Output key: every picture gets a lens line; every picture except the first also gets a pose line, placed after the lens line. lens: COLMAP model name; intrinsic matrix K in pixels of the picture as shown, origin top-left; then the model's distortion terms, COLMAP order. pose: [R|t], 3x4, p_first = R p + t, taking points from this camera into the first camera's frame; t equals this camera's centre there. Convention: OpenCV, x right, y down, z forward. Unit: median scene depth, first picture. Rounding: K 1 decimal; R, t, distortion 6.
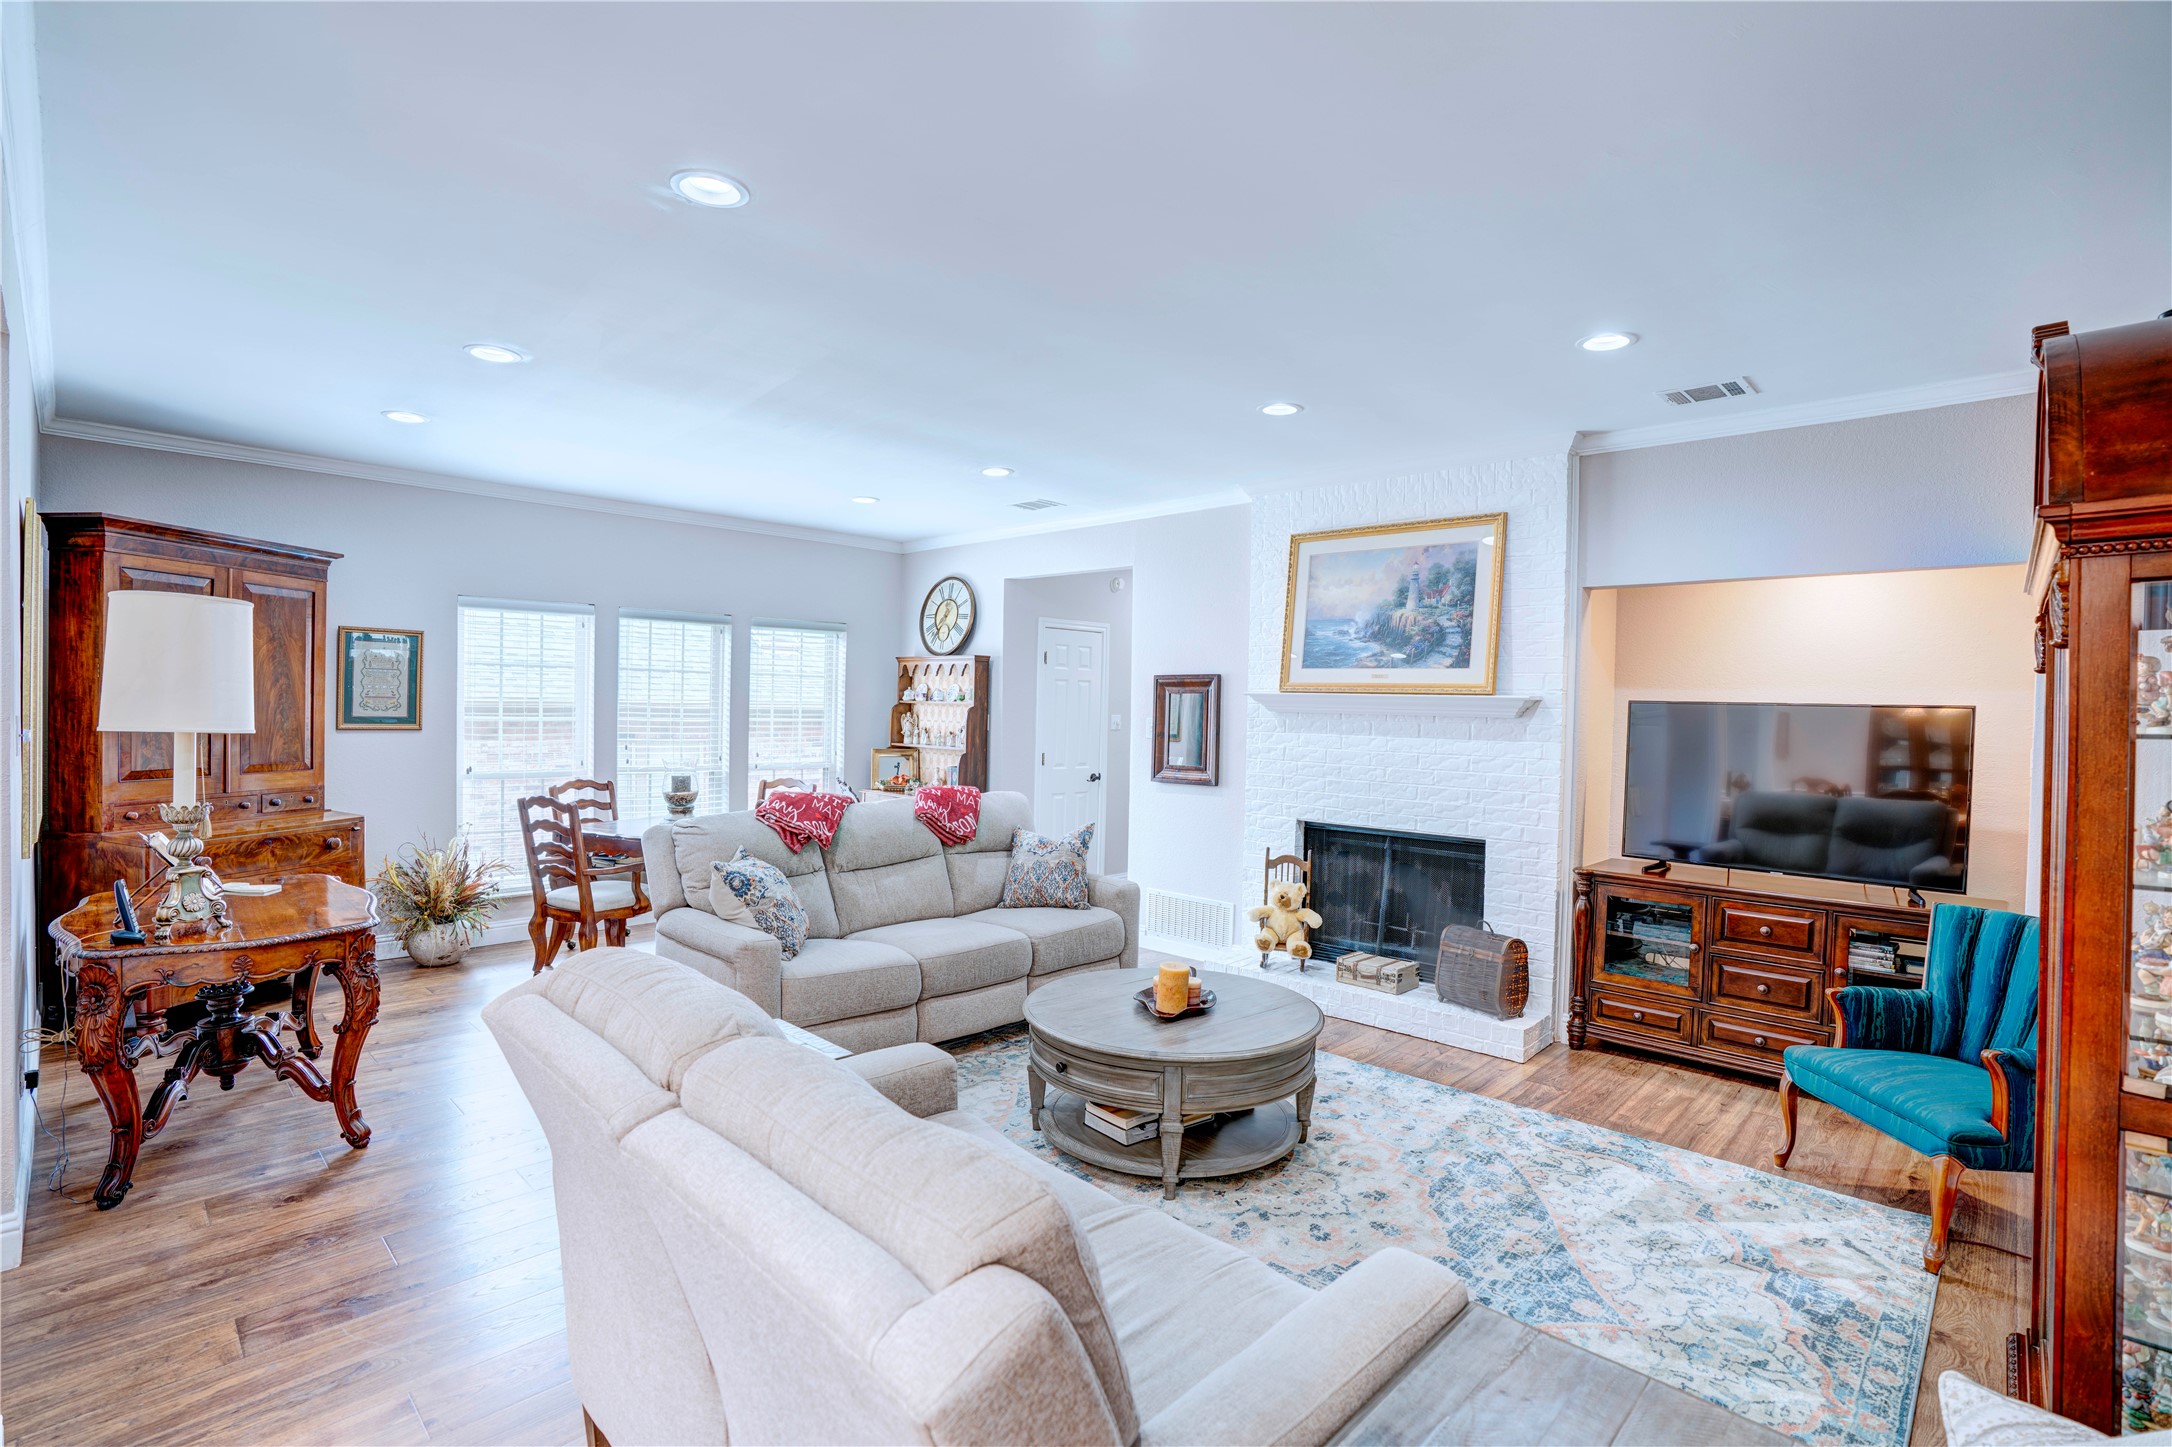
lens RADIAL K [[1019.4, 0, 1093.2], [0, 1019.4, 712.5], [0, 0, 1]] dist [-0.056036, 0.018743]
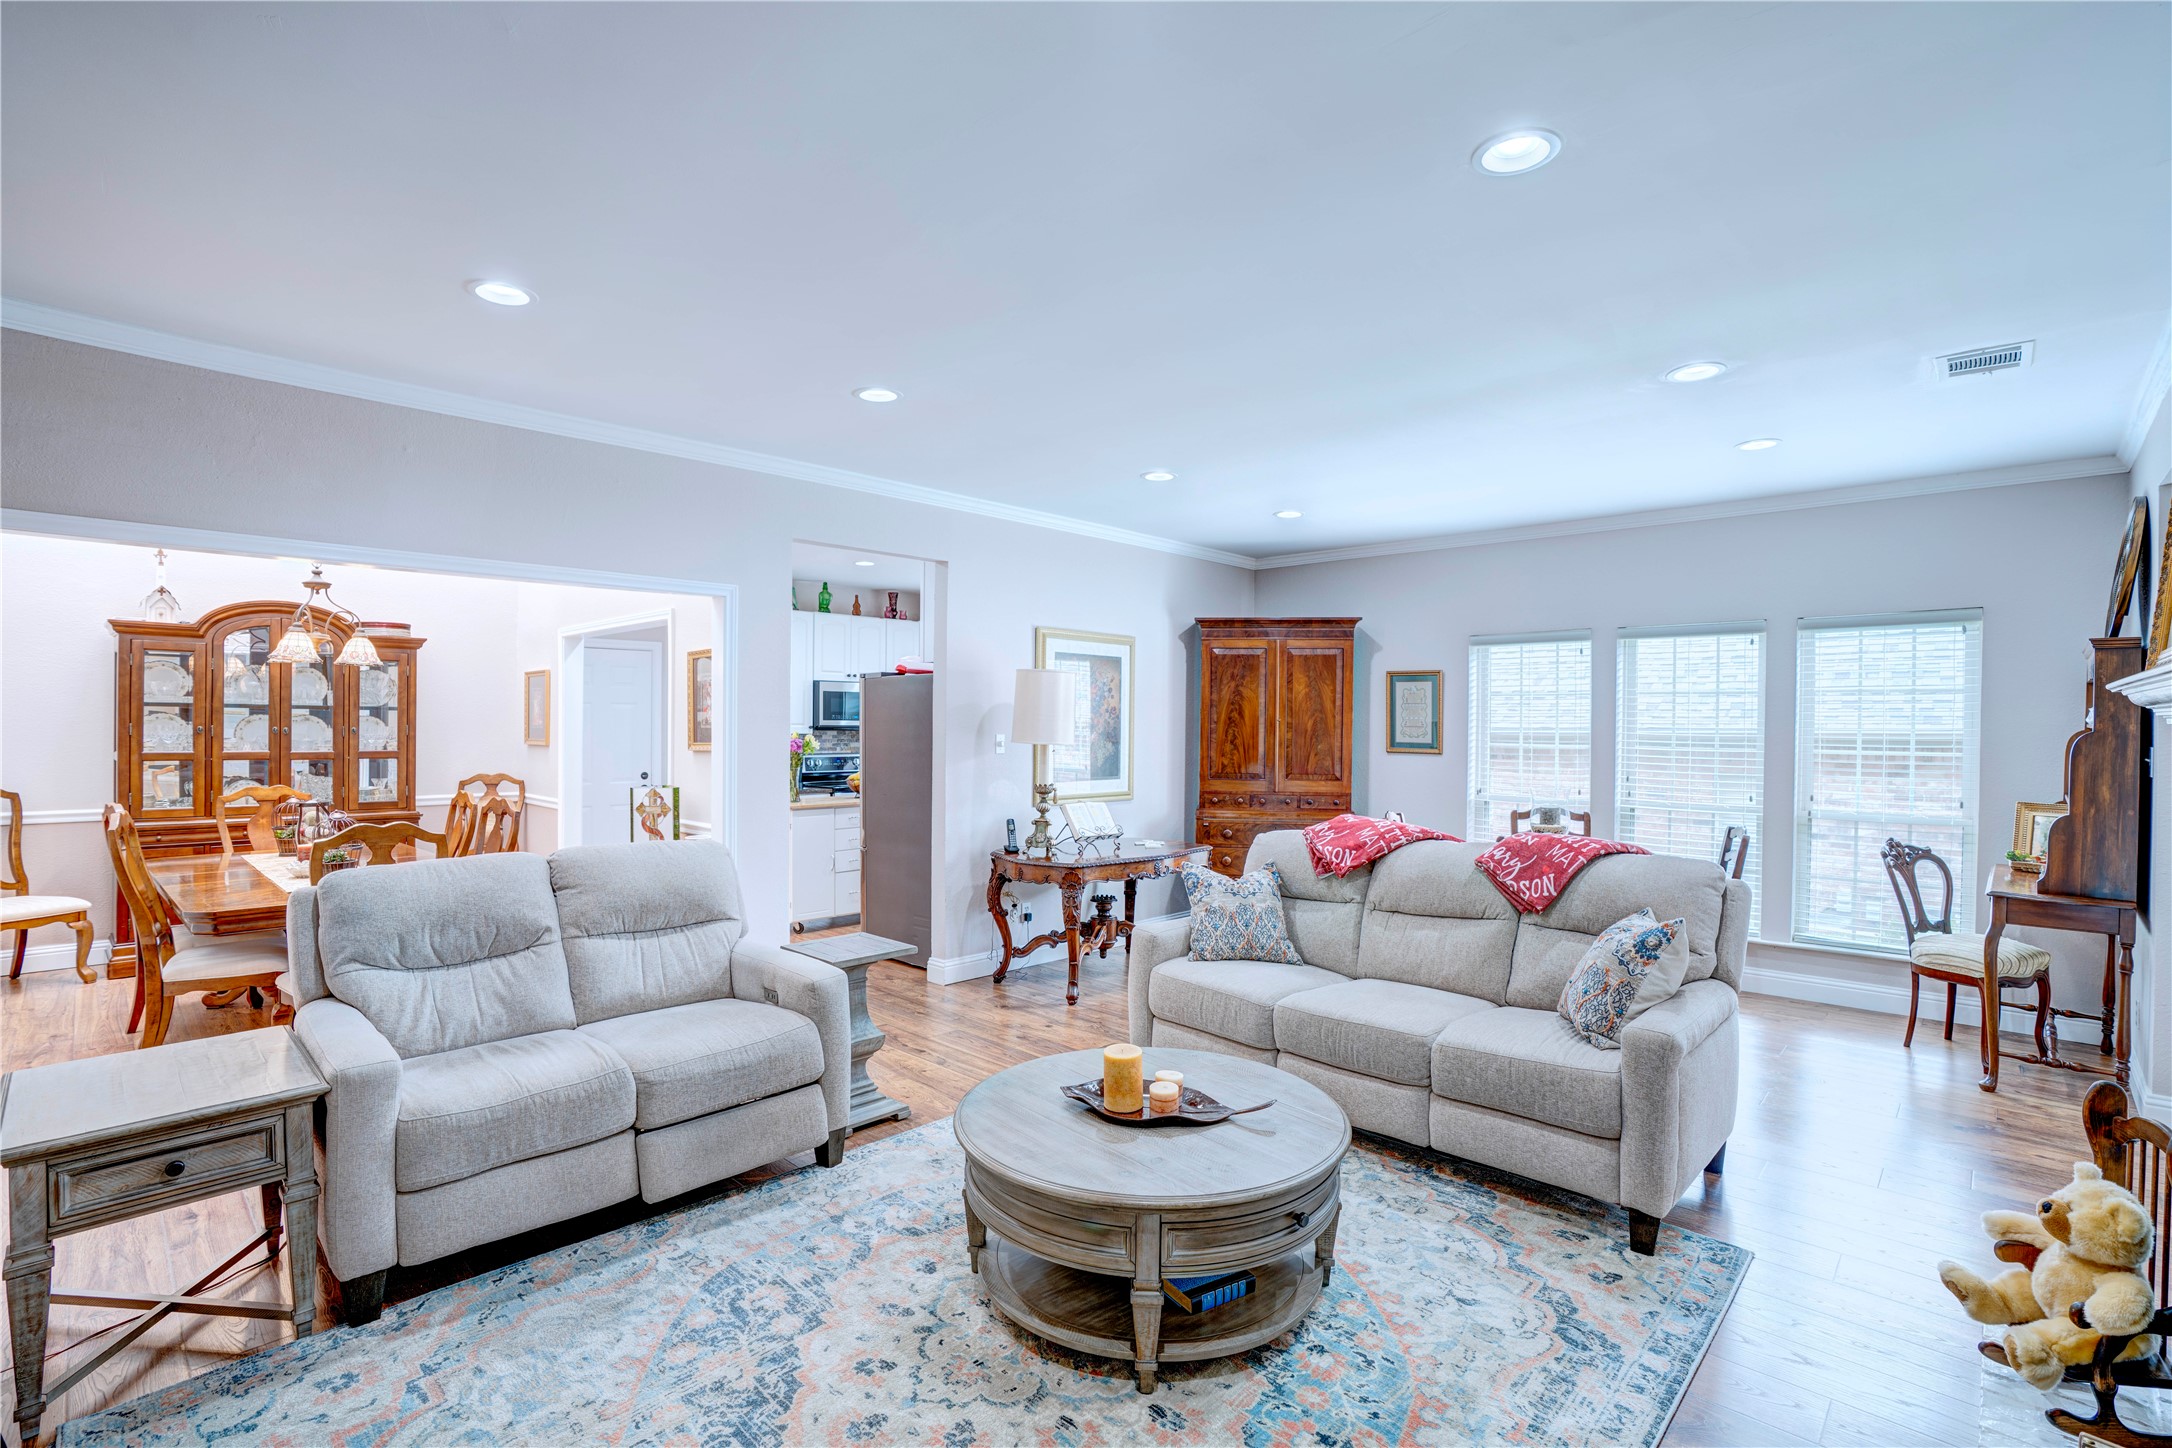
lens RADIAL K [[1019.4, 0, 1097.1], [0, 1019.4, 718.4], [0, 0, 1]] dist [-0.056036, 0.018743]
pose [[0.005021, -0.021717, -0.999752, 0.572204], [-0.013397, 0.999673, -0.021782, 0.007692], [0.999898, 0.013503, 0.004728, 0.644667]]
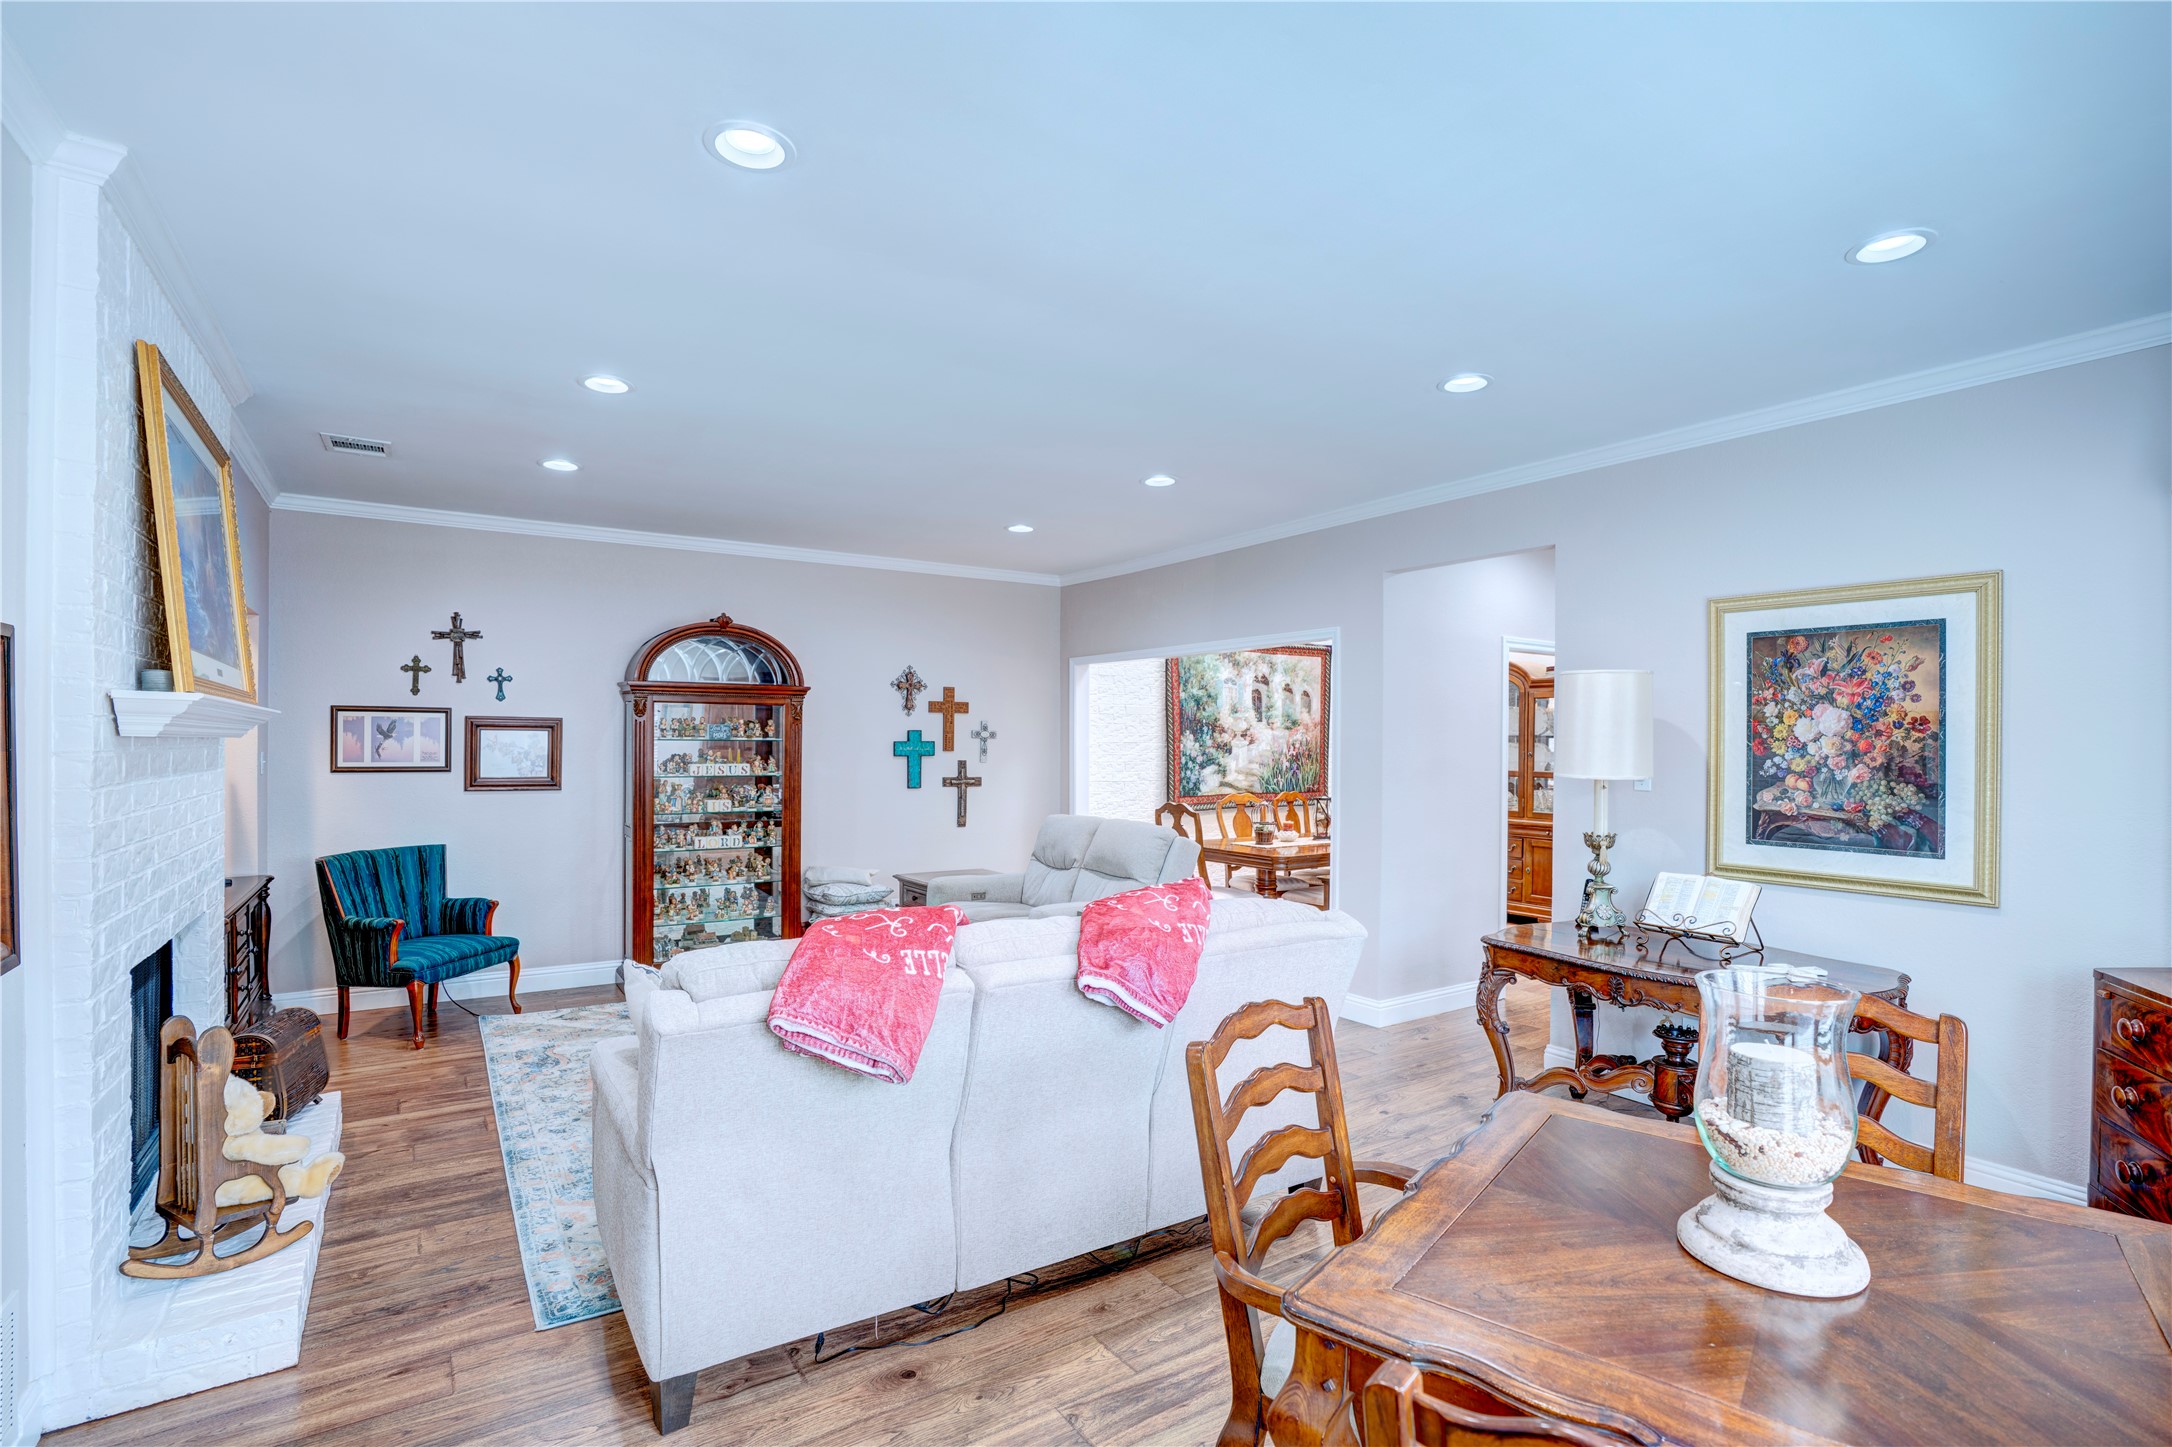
lens RADIAL K [[1019.4, 0, 1083.9], [0, 1019.4, 736.3], [0, 0, 1]] dist [-0.056036, 0.018743]
pose [[-0.976078, -0.023592, 0.216139, -0.323173], [-0.022435, 0.999718, 0.007806, -0.015879], [-0.216262, 0.002770, -0.976331, 1.411827]]
